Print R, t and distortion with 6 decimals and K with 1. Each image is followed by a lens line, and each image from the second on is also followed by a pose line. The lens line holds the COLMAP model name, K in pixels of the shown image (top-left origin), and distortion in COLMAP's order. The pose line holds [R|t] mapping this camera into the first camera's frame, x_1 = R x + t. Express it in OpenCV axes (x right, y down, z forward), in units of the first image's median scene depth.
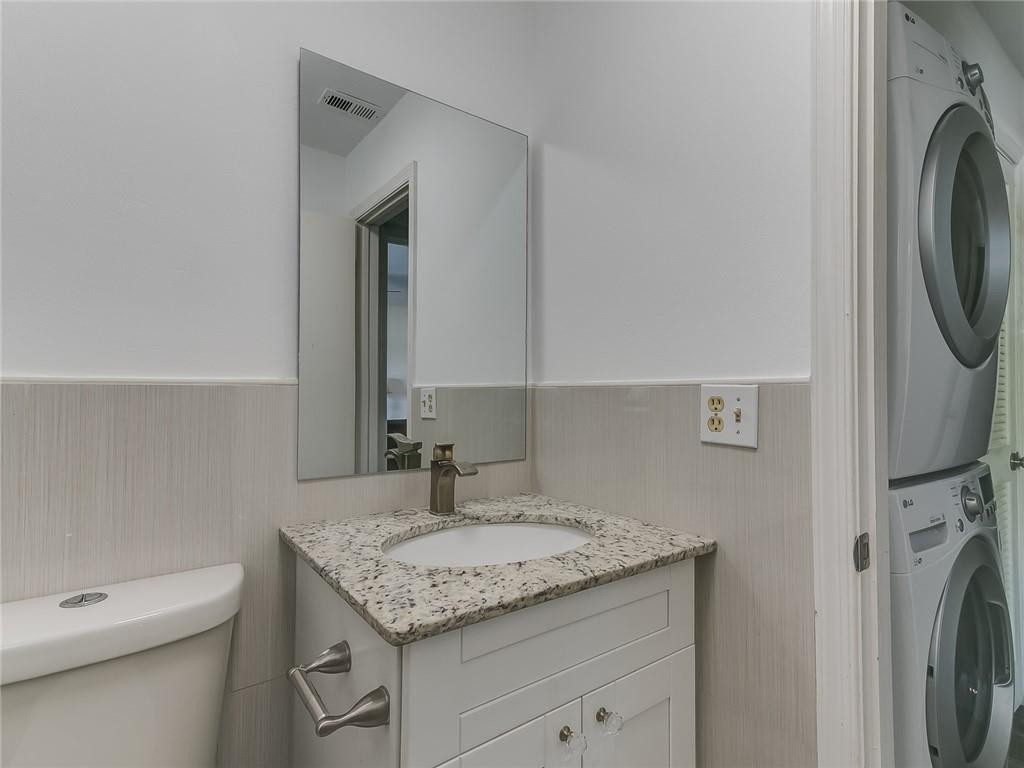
lens RADIAL K [[507.0, 0, 486.9], [0, 507.0, 385.0], [0, 0, 1]] dist [0.011808, -0.000322]
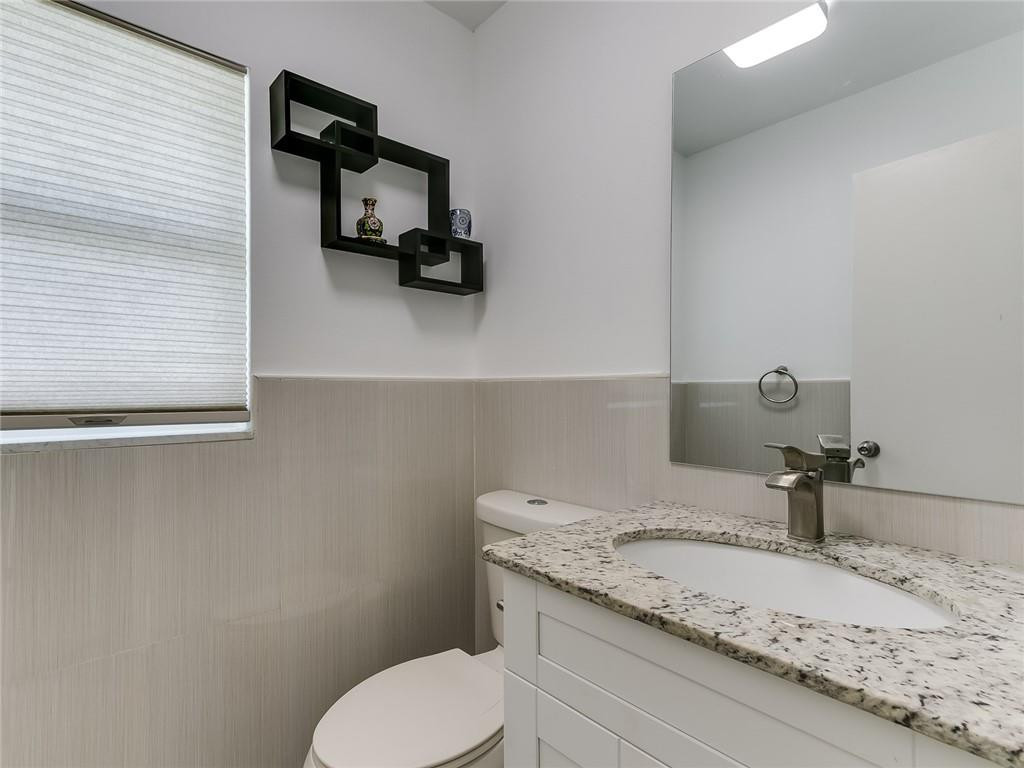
lens RADIAL K [[507.0, 0, 486.9], [0, 507.0, 385.0], [0, 0, 1]] dist [0.011808, -0.000322]
pose [[0.122677, -0.002659, -0.992443, 0.946683], [0.016758, 0.999859, -0.000608, 0.013744], [0.992305, -0.016557, 0.122705, 0.630235]]
